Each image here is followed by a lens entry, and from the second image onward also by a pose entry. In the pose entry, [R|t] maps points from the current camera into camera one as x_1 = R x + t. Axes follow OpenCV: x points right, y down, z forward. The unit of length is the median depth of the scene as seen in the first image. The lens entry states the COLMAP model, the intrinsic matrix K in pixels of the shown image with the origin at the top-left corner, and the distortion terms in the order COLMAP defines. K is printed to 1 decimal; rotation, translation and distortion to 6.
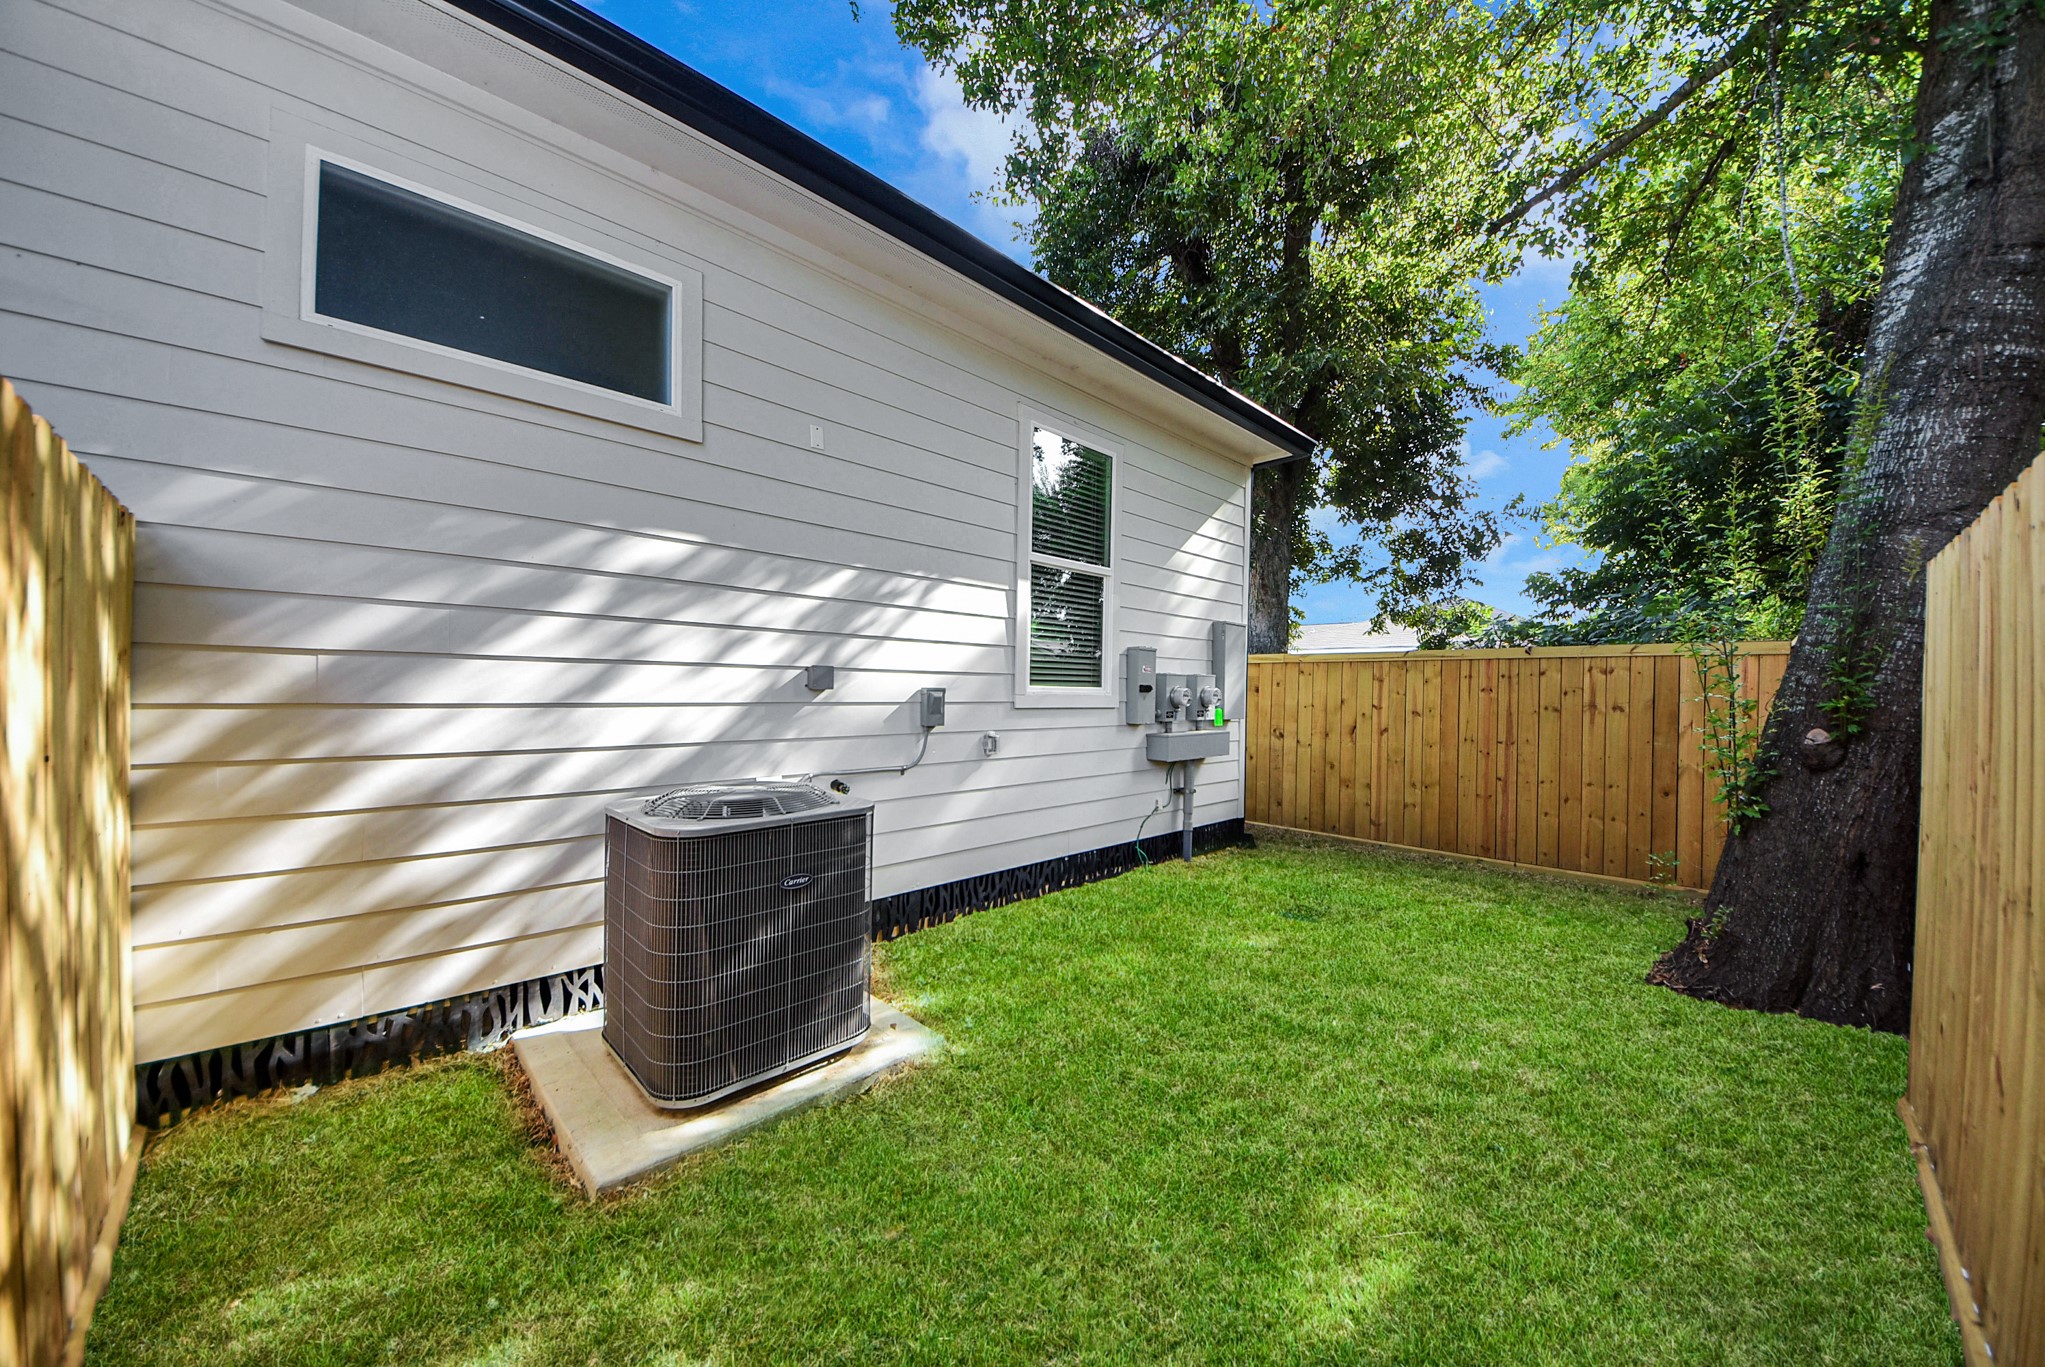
lens RADIAL K [[724.2, 0, 1035.5], [0, 724.2, 690.6], [0, 0, 1]] dist [0.035949, -0.023580]
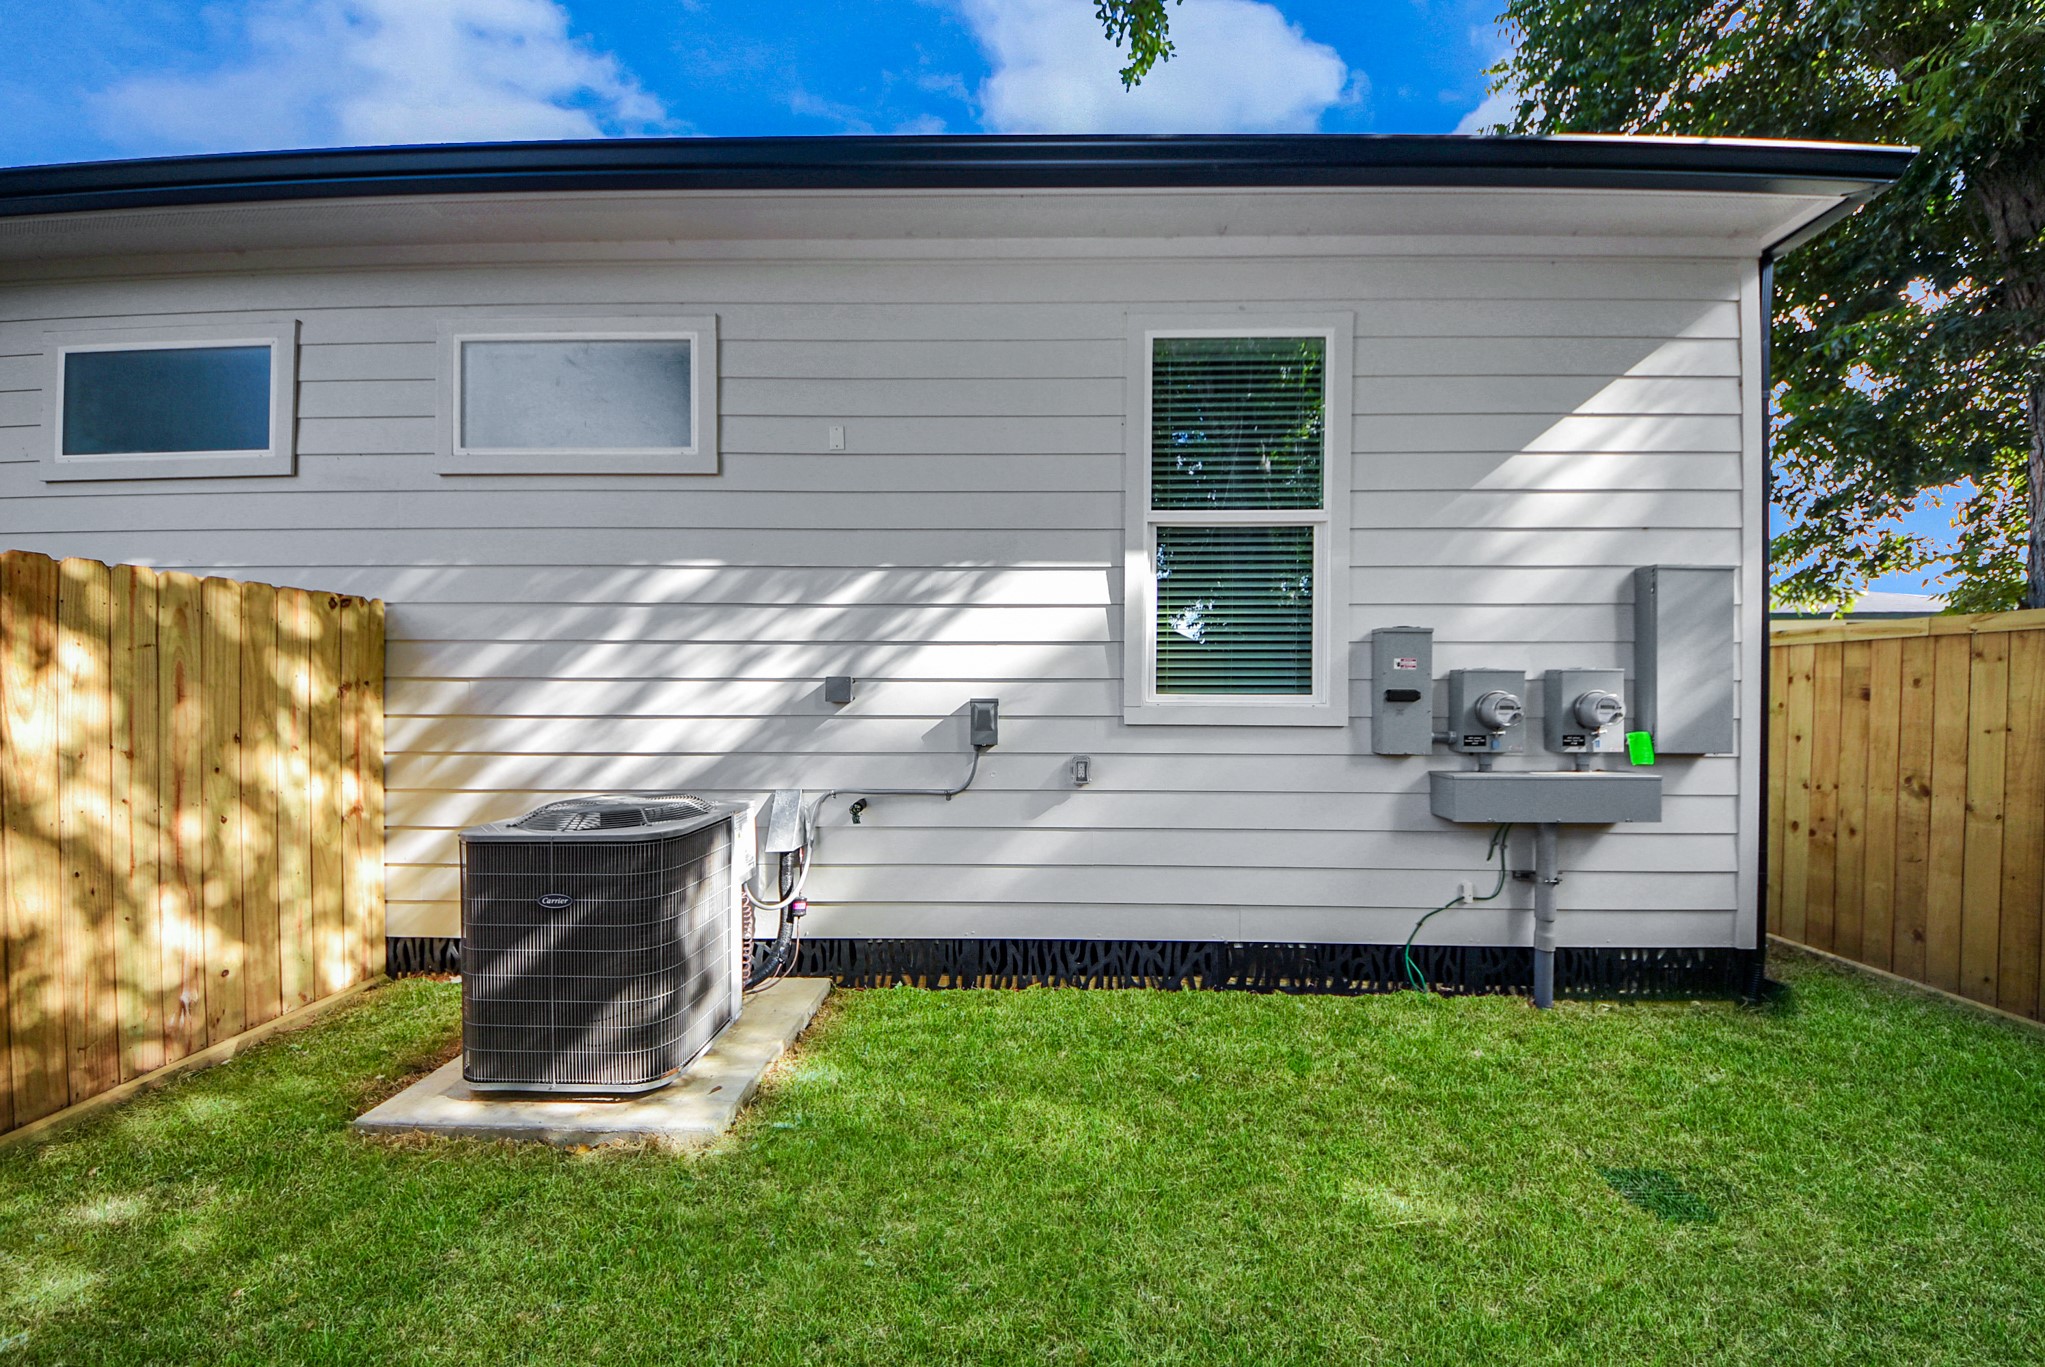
lens RADIAL K [[724.2, 0, 1035.5], [0, 724.2, 690.6], [0, 0, 1]] dist [0.035949, -0.023580]
pose [[0.689602, -0.013736, -0.724058, 0.478225], [0.006975, 0.999900, -0.012326, -0.002491], [0.724155, 0.003450, 0.689629, 0.449174]]
